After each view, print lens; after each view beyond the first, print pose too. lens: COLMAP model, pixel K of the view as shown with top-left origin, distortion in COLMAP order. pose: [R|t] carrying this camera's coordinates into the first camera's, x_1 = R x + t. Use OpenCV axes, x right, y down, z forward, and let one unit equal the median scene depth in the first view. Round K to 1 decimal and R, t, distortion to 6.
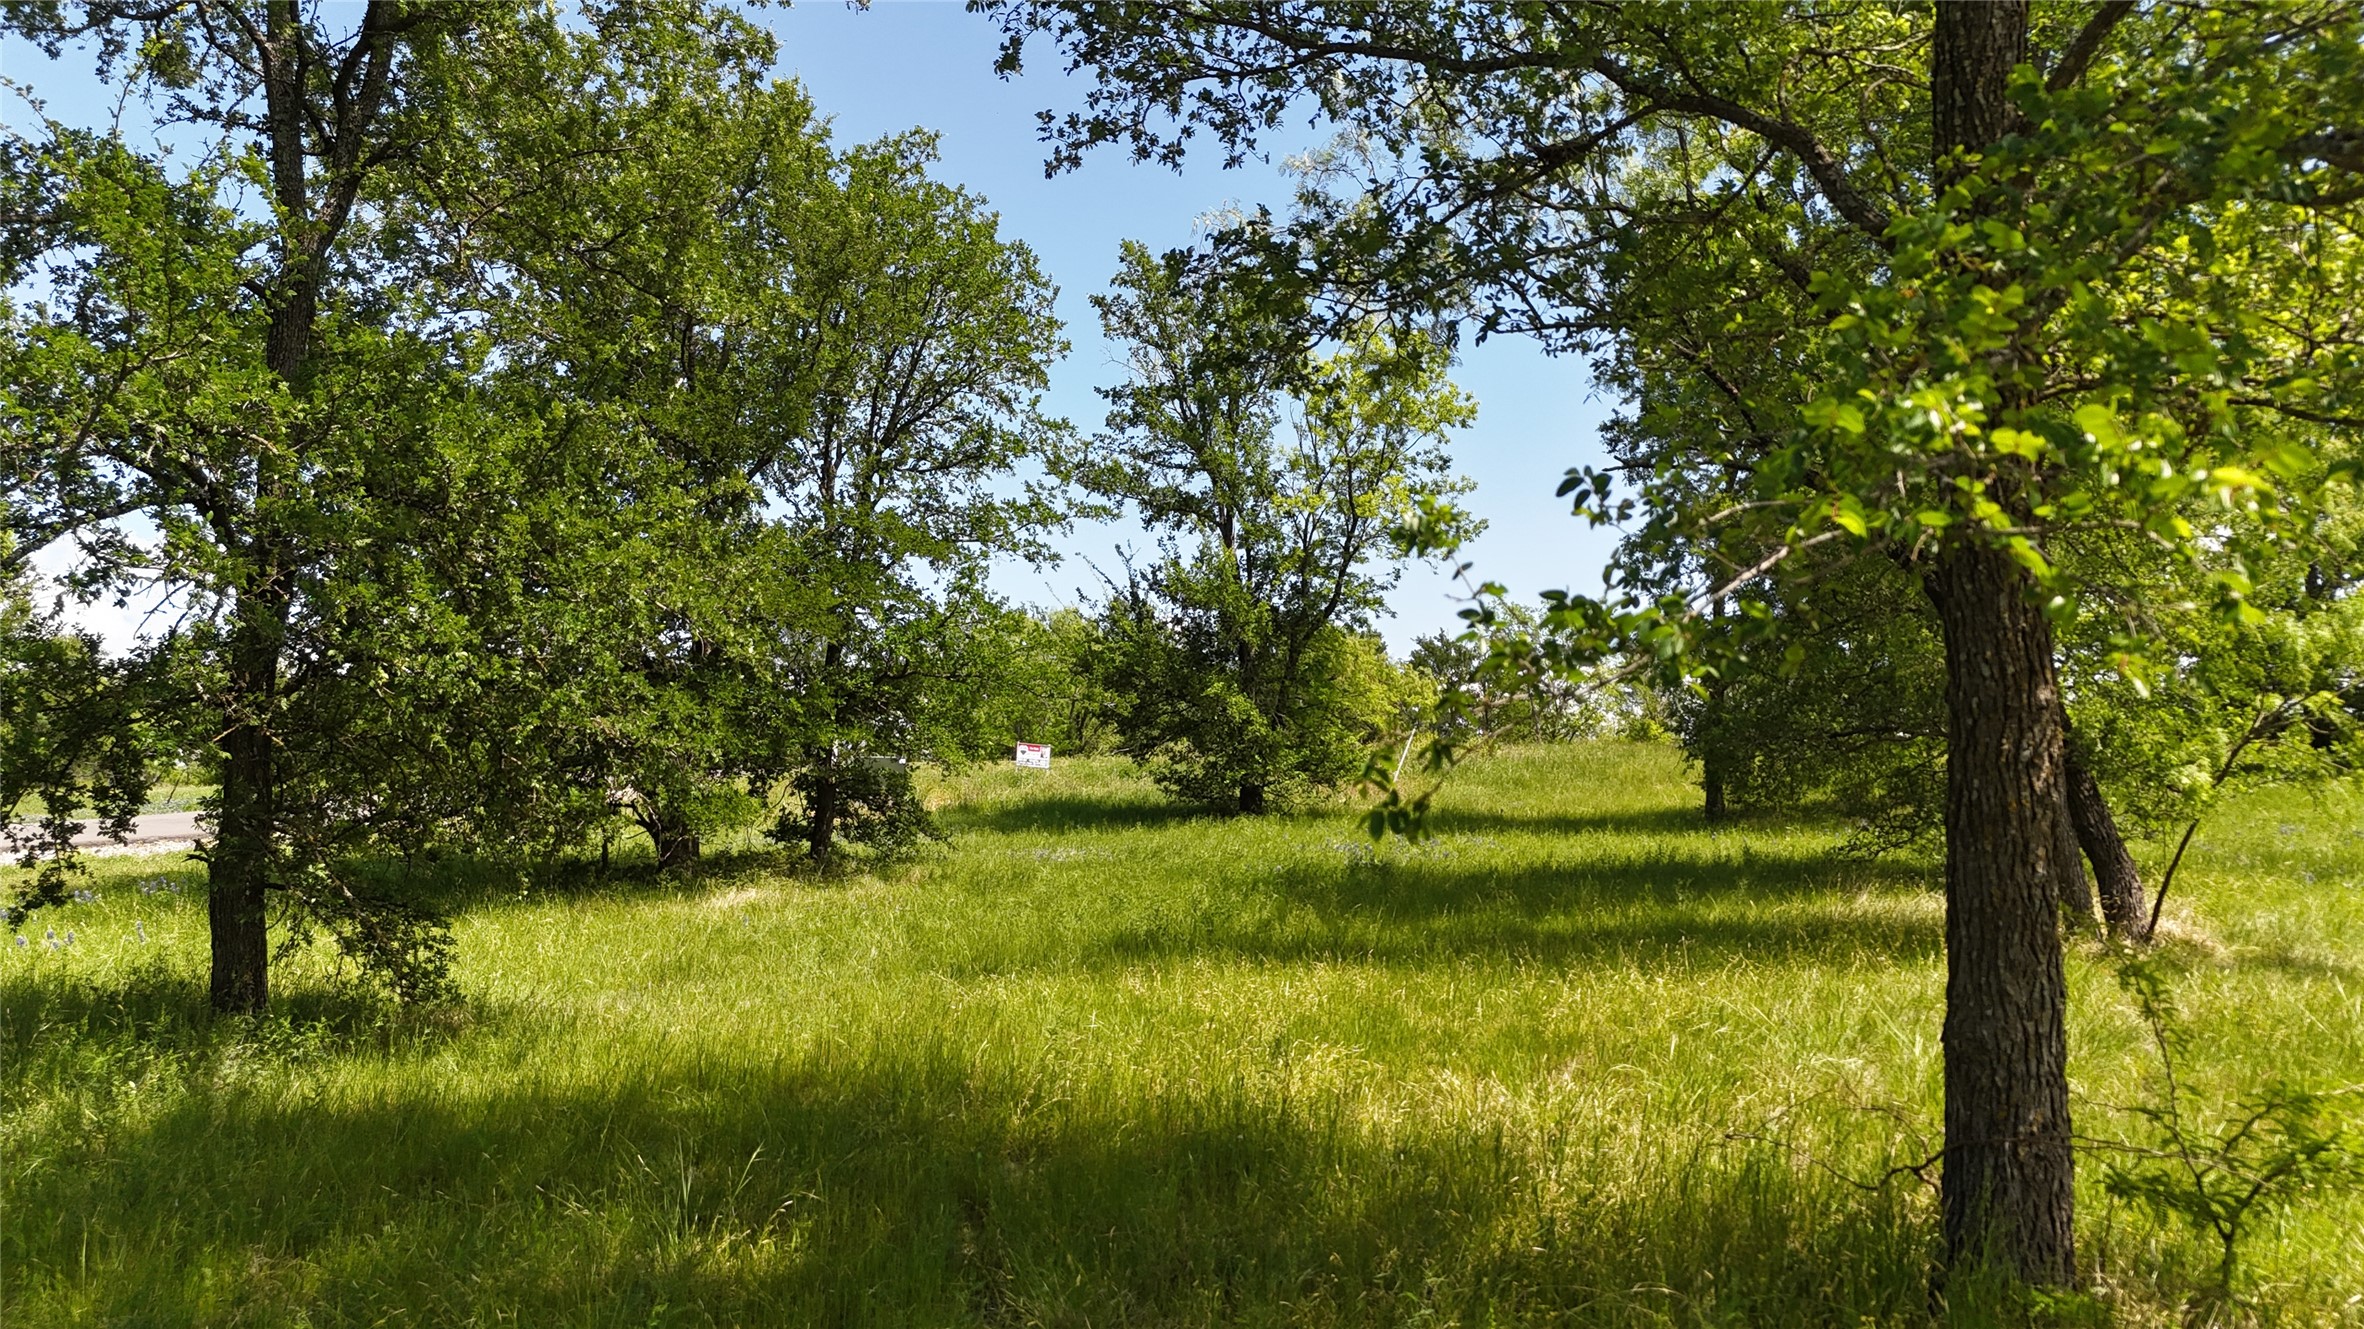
lens RADIAL K [[1746.3, 0, 1184.3], [0, 1746.3, 672.0], [0, 0, 1]] dist [0.080942, -0.078532]
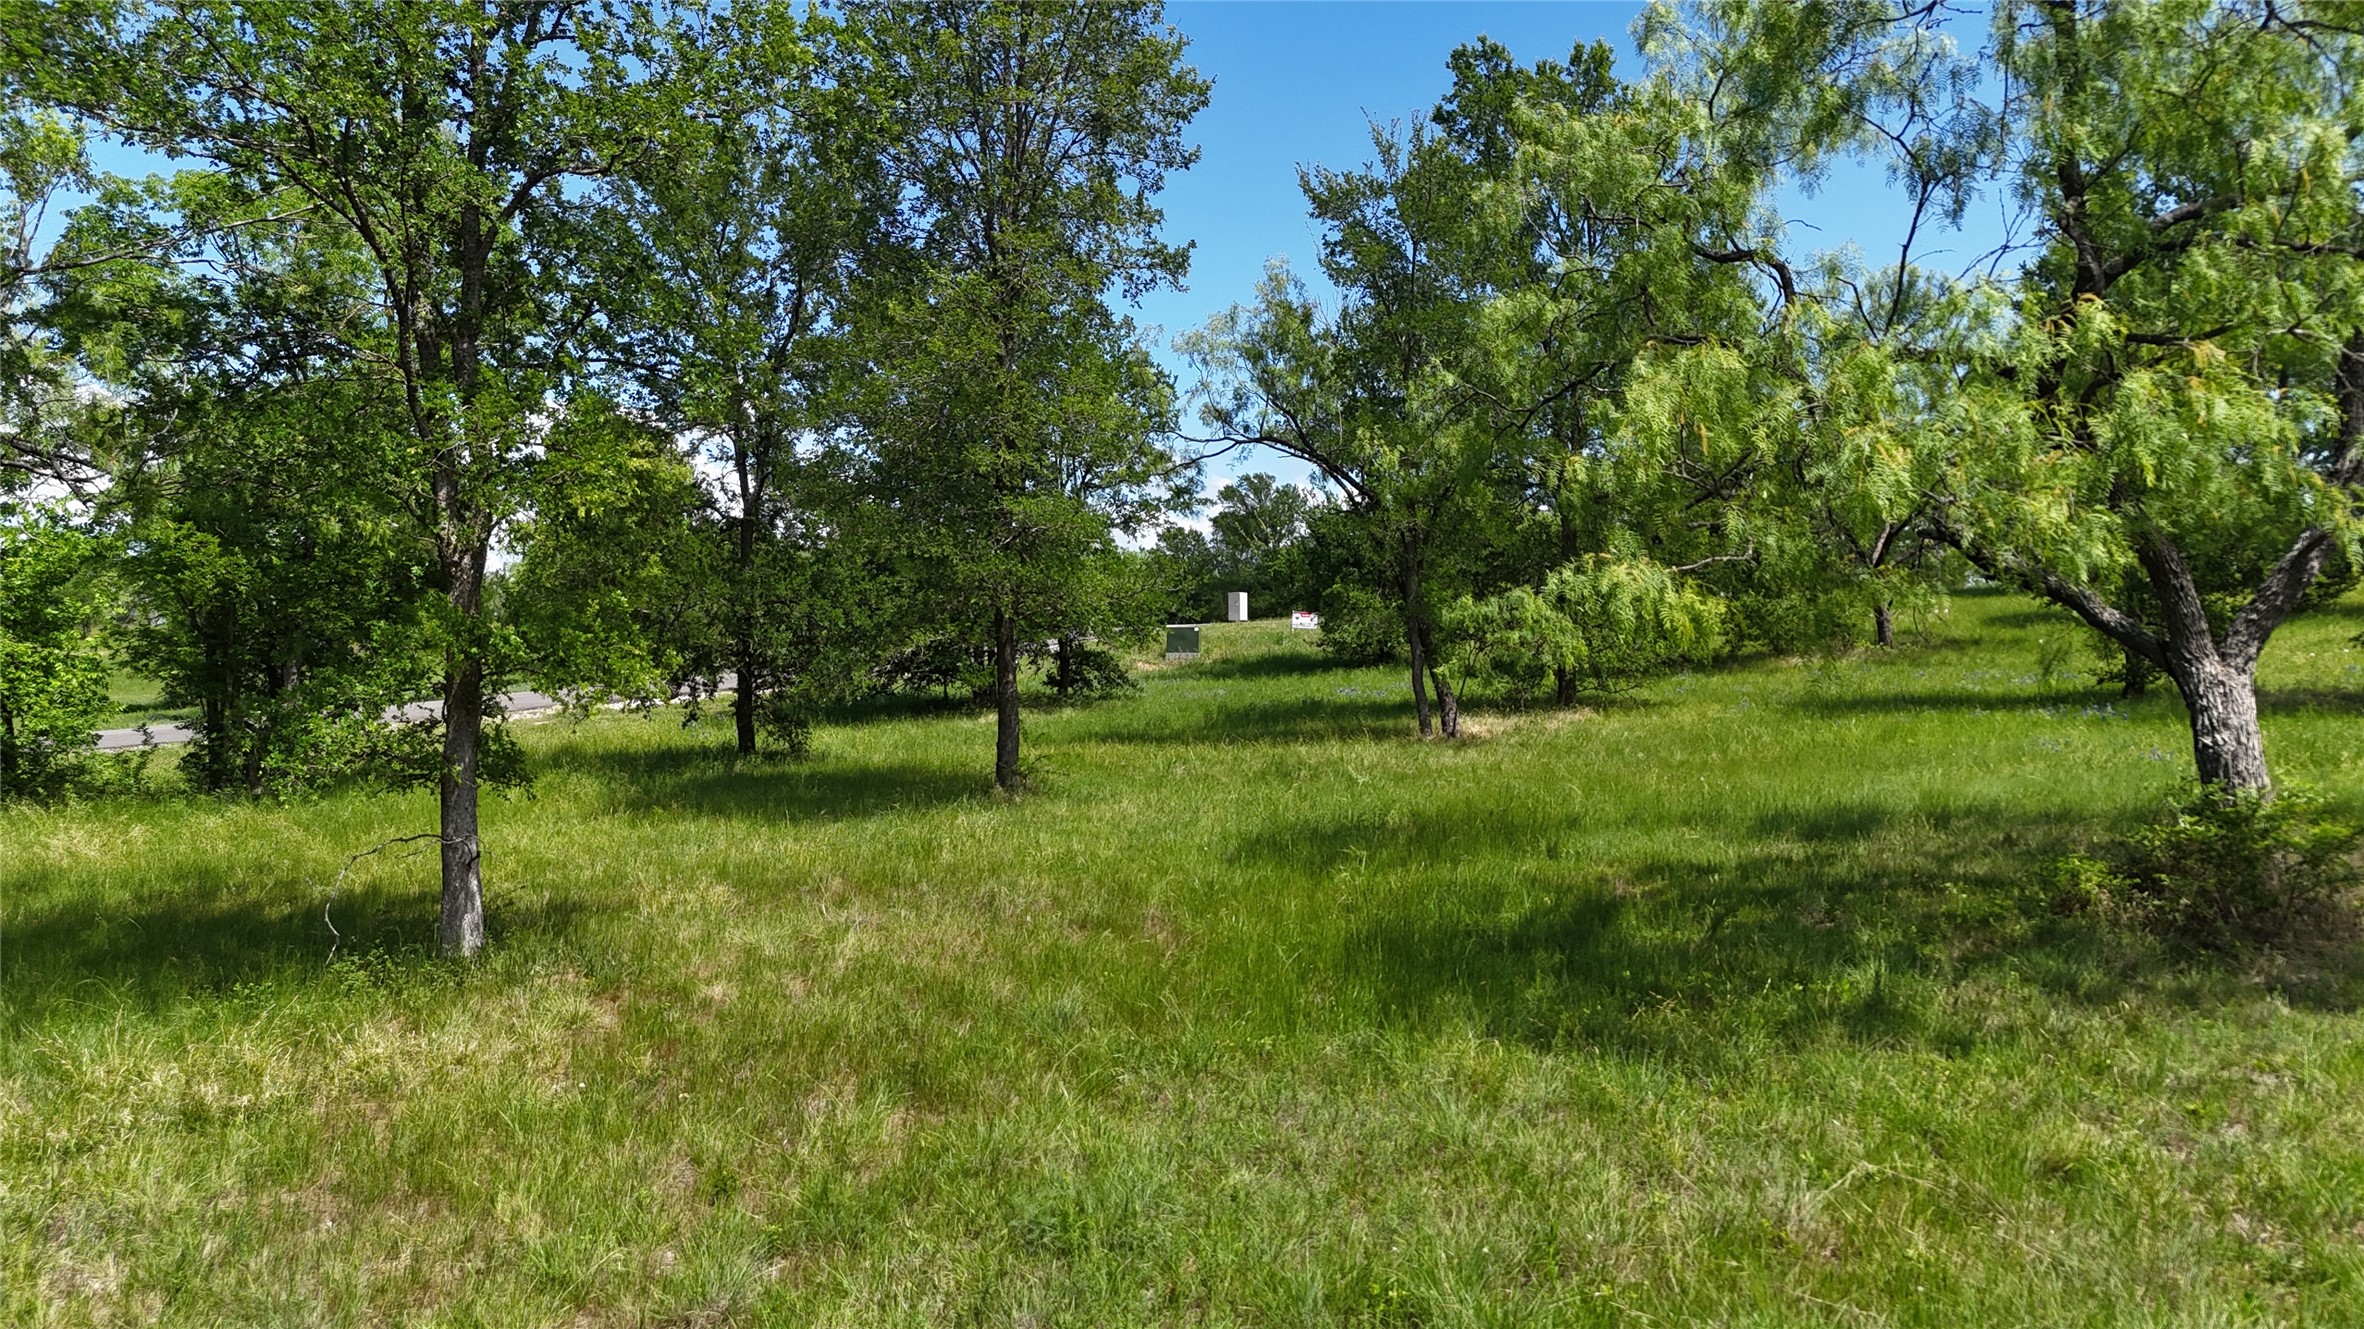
lens RADIAL K [[1746.3, 0, 1182.3], [0, 1746.3, 663.5], [0, 0, 1]] dist [0.080942, -0.078532]
pose [[0.947567, -0.022243, -0.318781, 1.151609], [0.051356, 0.995207, 0.083214, -0.179470], [0.315402, -0.095222, 0.944169, -1.614719]]
